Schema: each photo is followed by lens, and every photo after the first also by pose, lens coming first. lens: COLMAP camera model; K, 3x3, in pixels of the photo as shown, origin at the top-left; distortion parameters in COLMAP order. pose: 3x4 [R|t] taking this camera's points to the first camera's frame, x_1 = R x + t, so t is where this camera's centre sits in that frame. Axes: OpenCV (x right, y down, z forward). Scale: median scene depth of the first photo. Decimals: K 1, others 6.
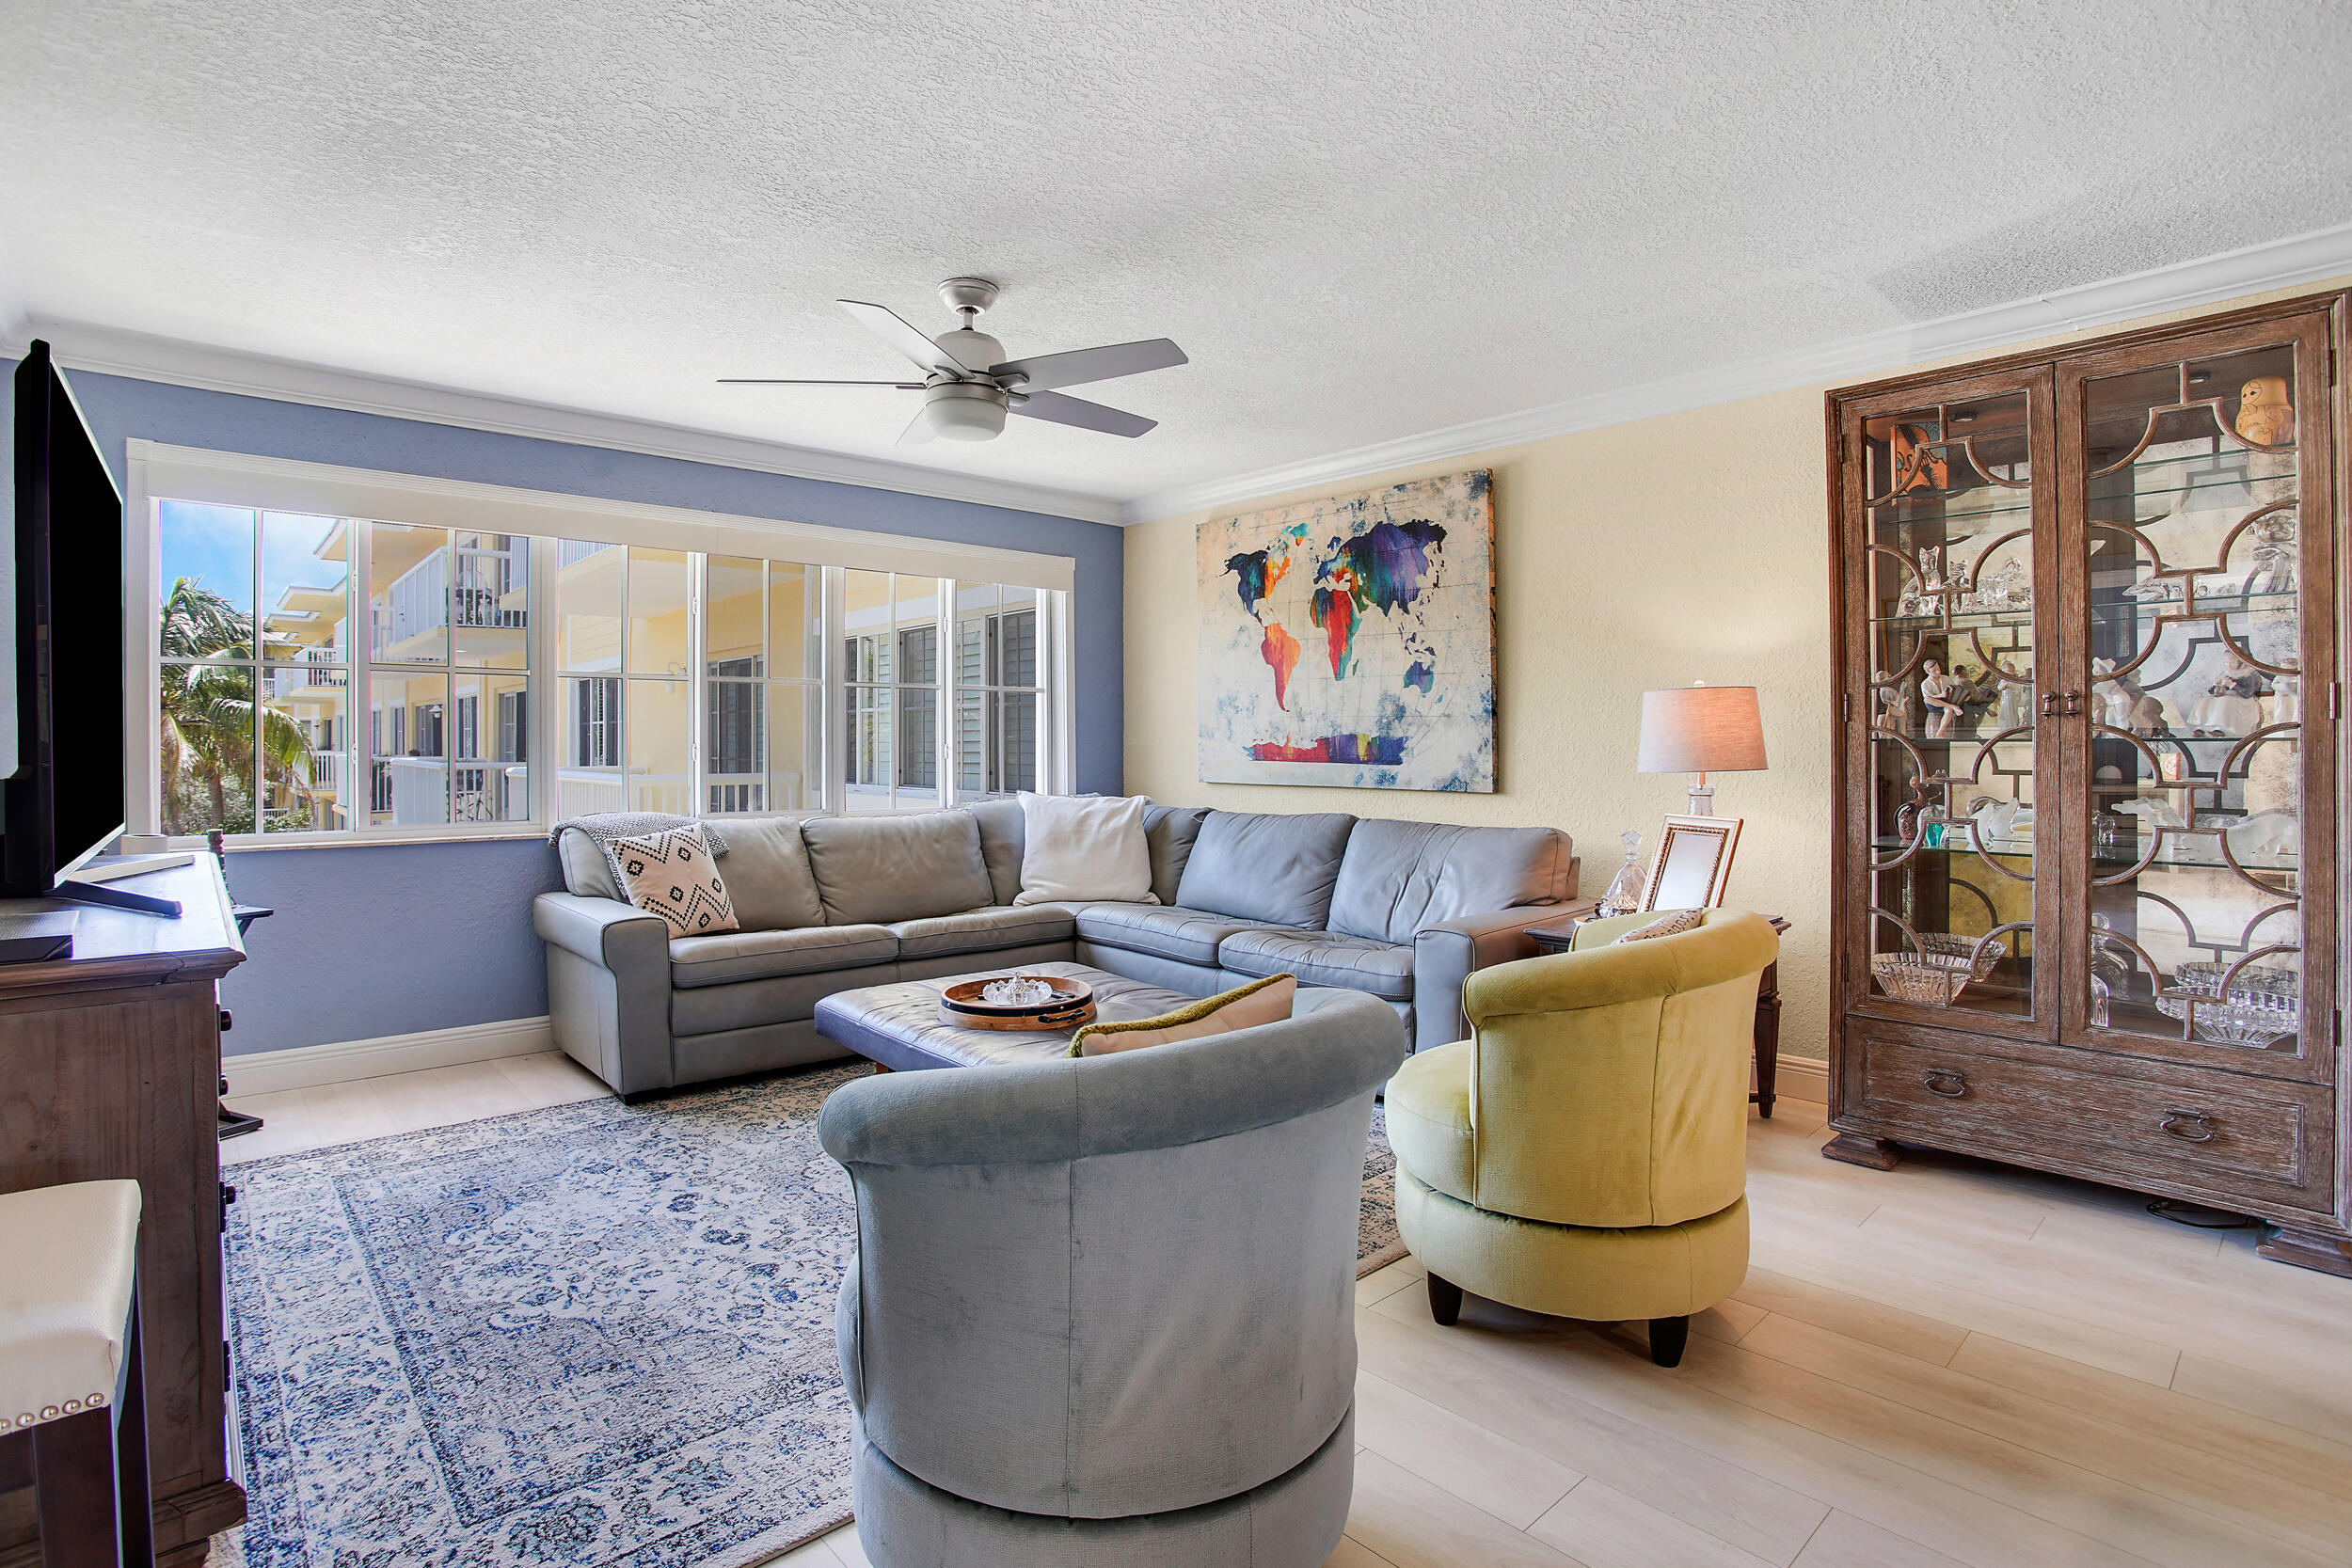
lens RADIAL K [[1193.4, 0, 1162.4], [0, 1193.4, 745.2], [0, 0, 1]] dist [-0.072019, 0.026774]
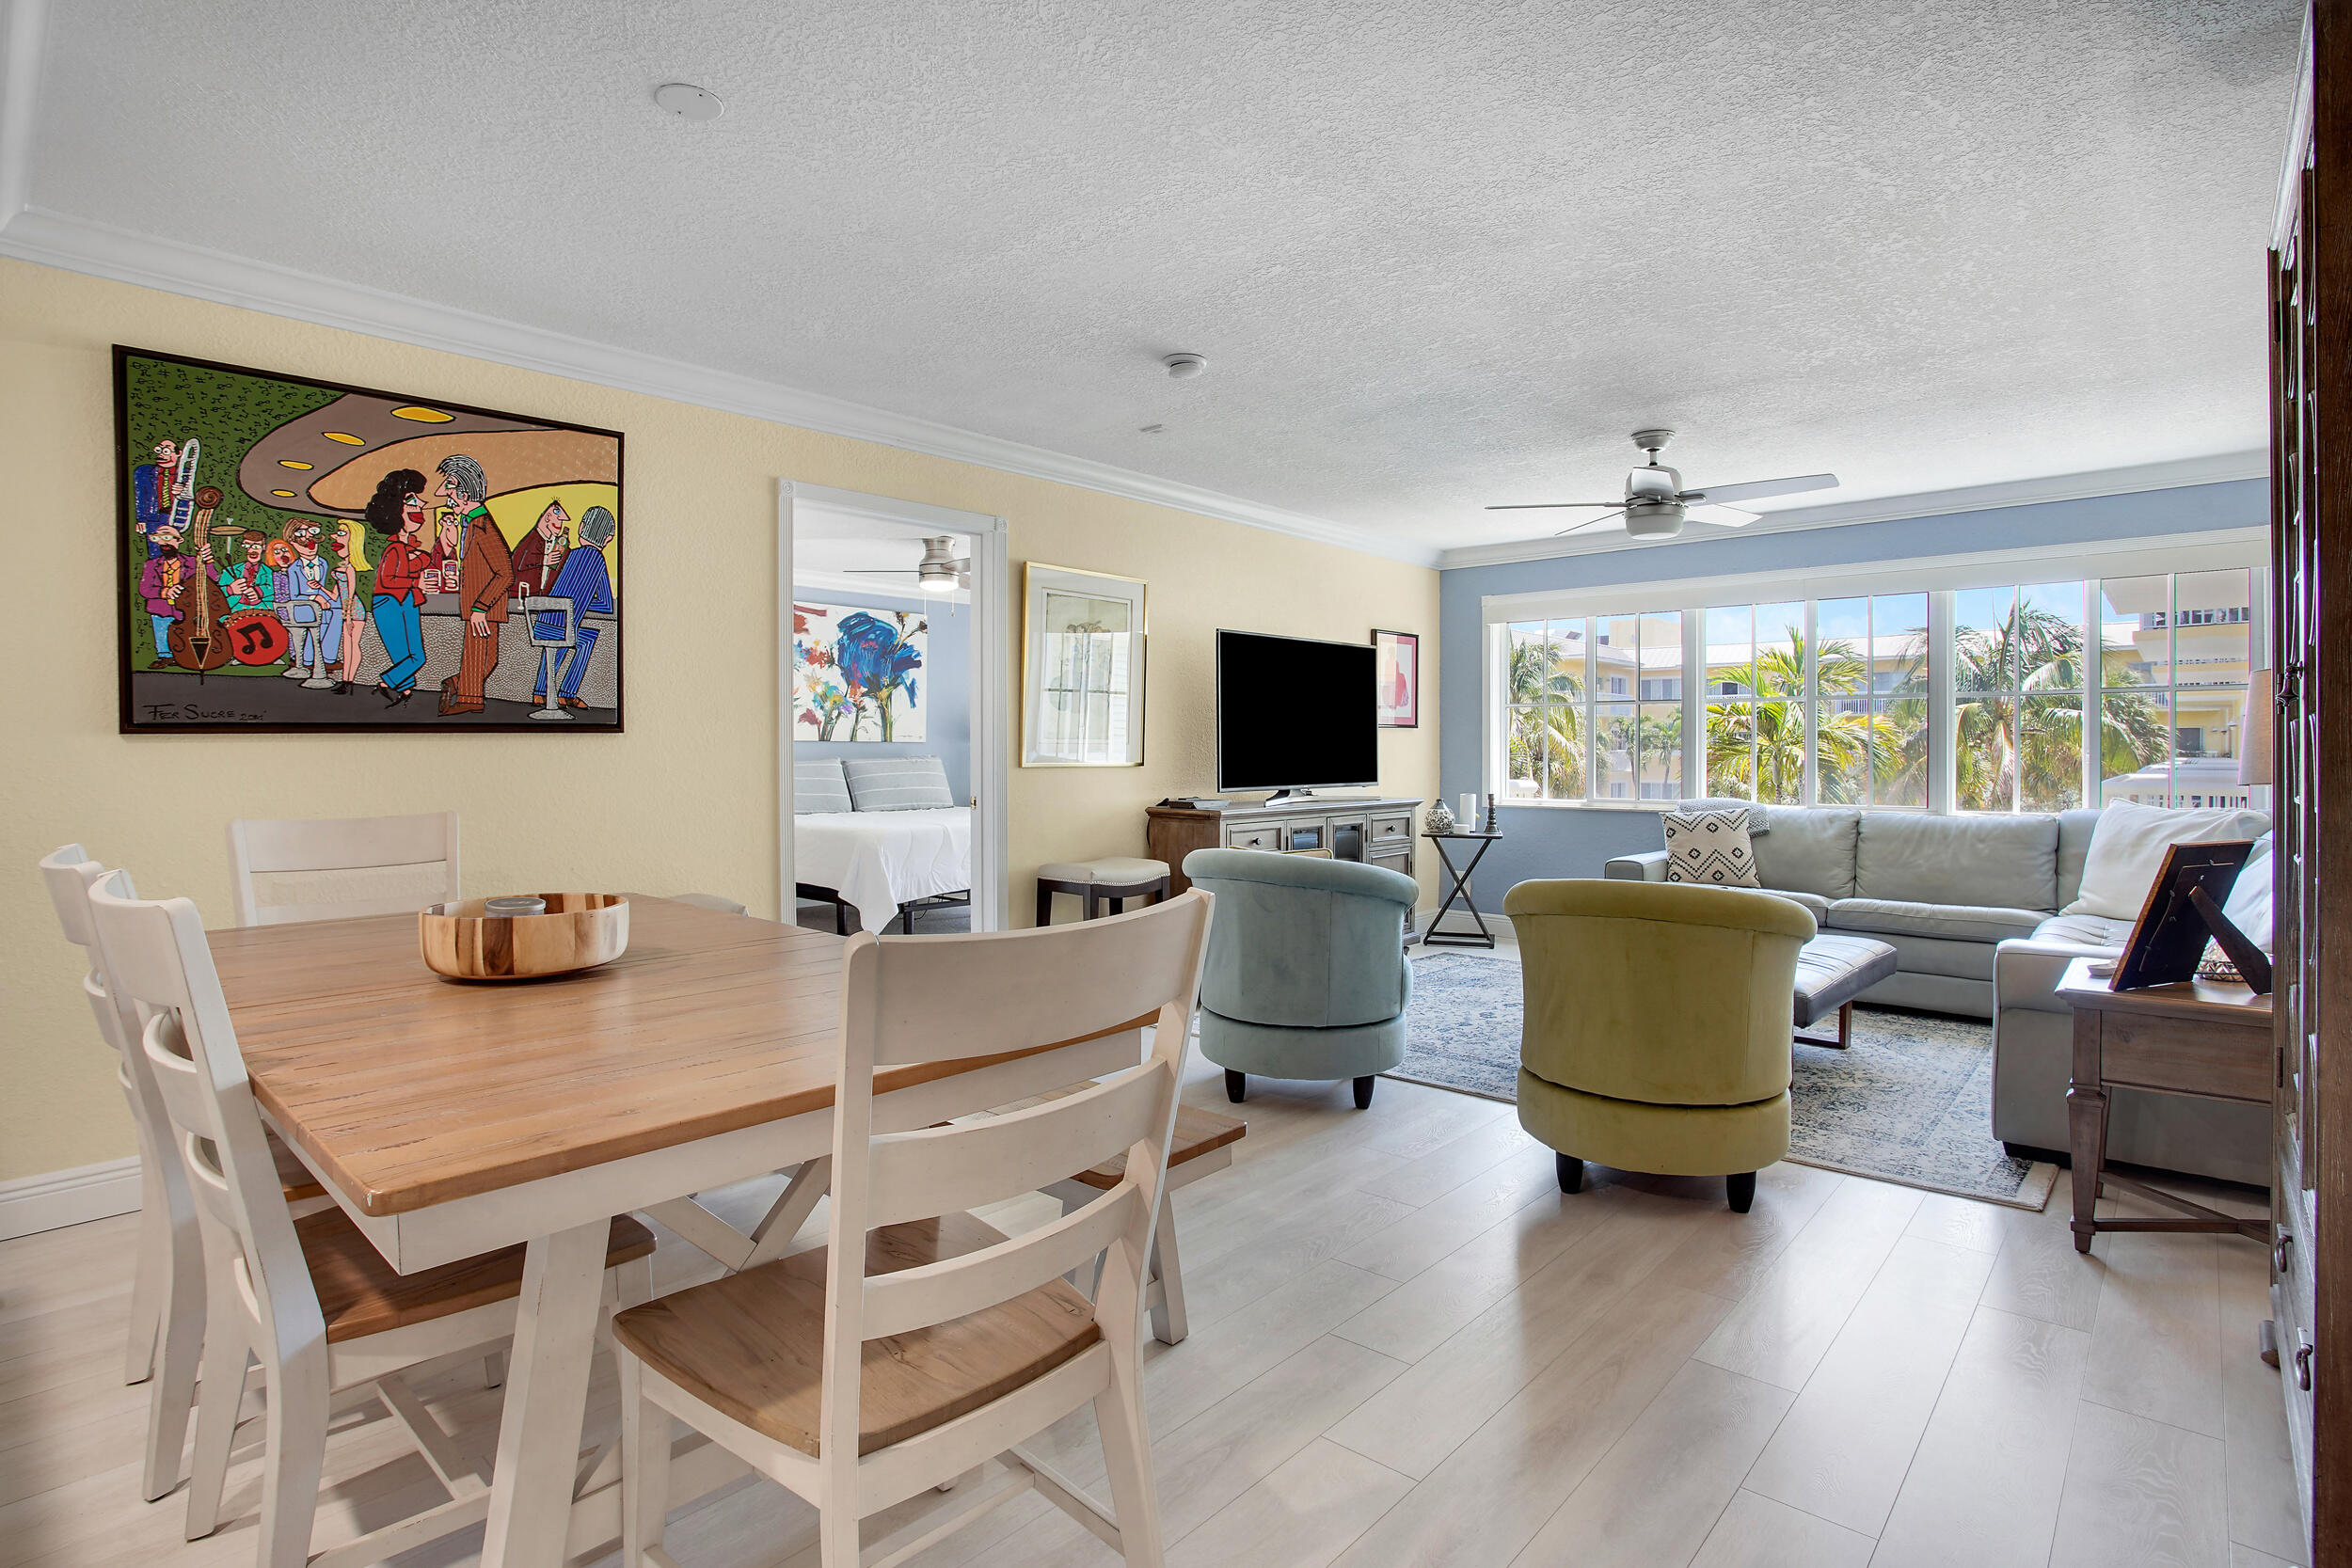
lens RADIAL K [[1220.6, 0, 1172.1], [0, 1220.6, 761.3], [0, 0, 1]] dist [-0.060585, 0.028074]
pose [[0.115588, 0.011861, -0.993226, 0.850644], [-0.002340, 0.999929, 0.011669, -0.002164], [0.993295, 0.000976, 0.115607, 0.168175]]
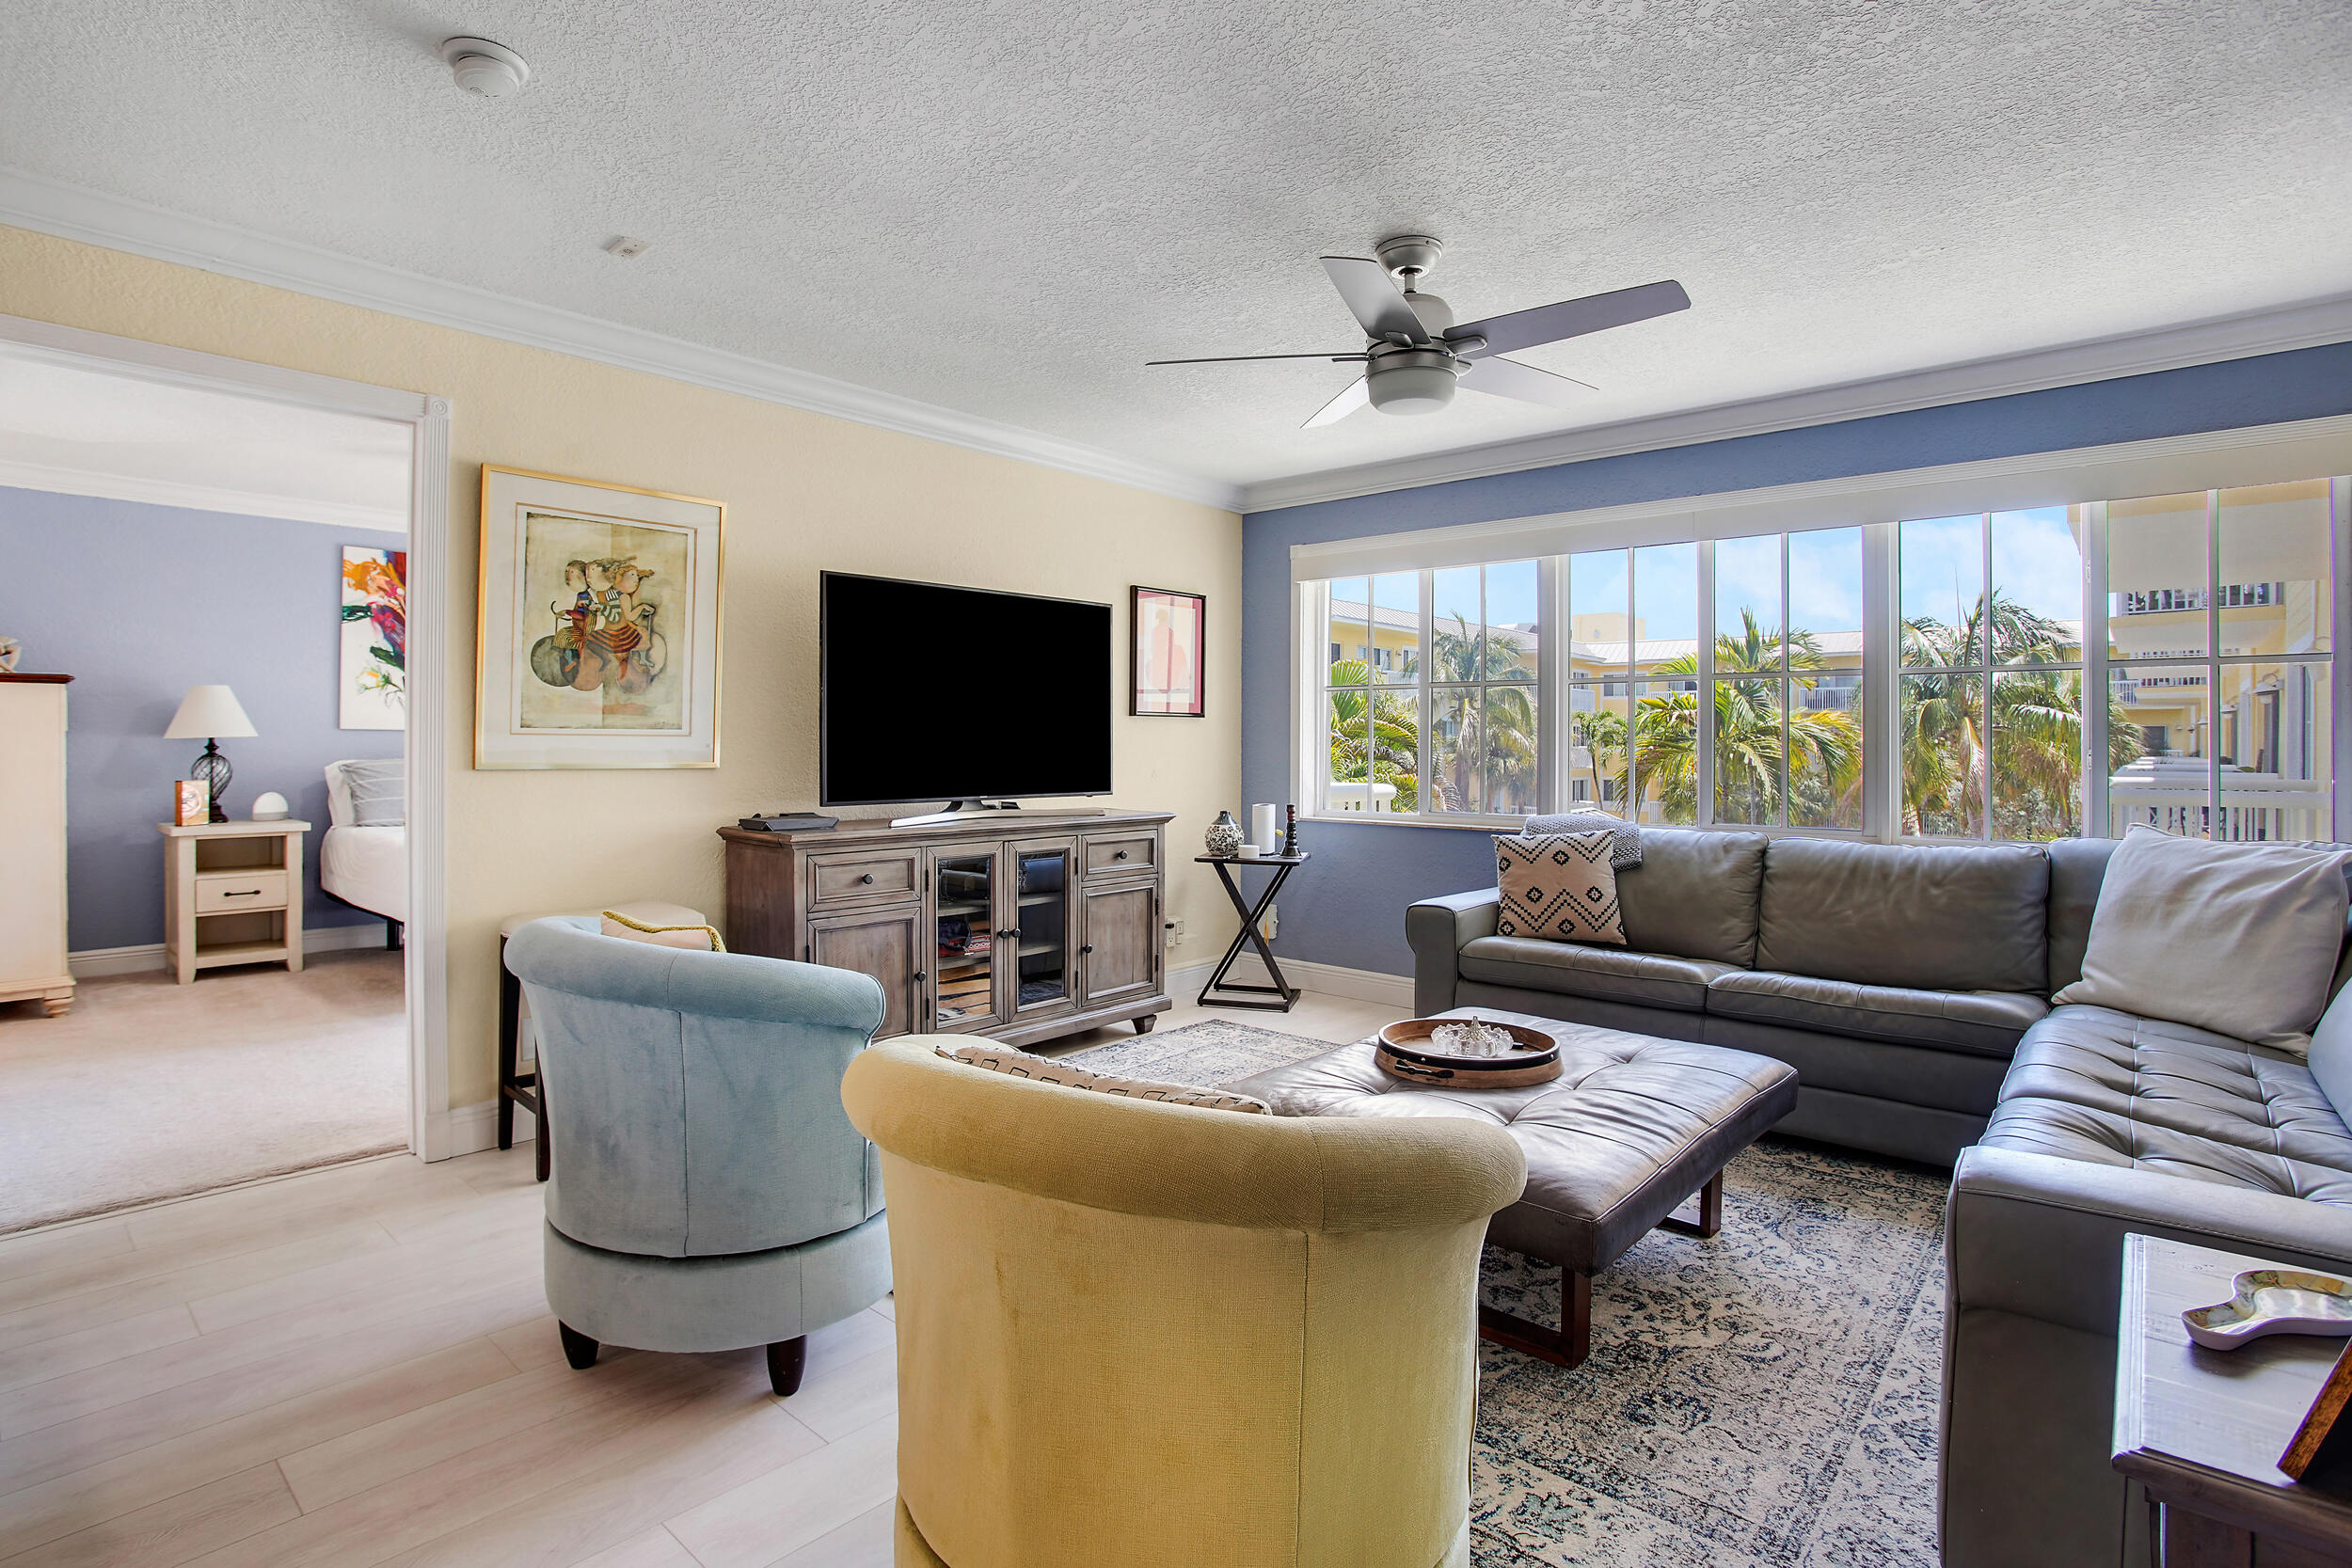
lens RADIAL K [[1193.4, 0, 1162.4], [0, 1193.4, 745.2], [0, 0, 1]] dist [-0.072019, 0.026774]
pose [[0.116247, 0.003863, -0.993213, 0.490954], [-0.006875, 0.999972, 0.003085, -0.003373], [0.993197, 0.006470, 0.116270, 0.486484]]
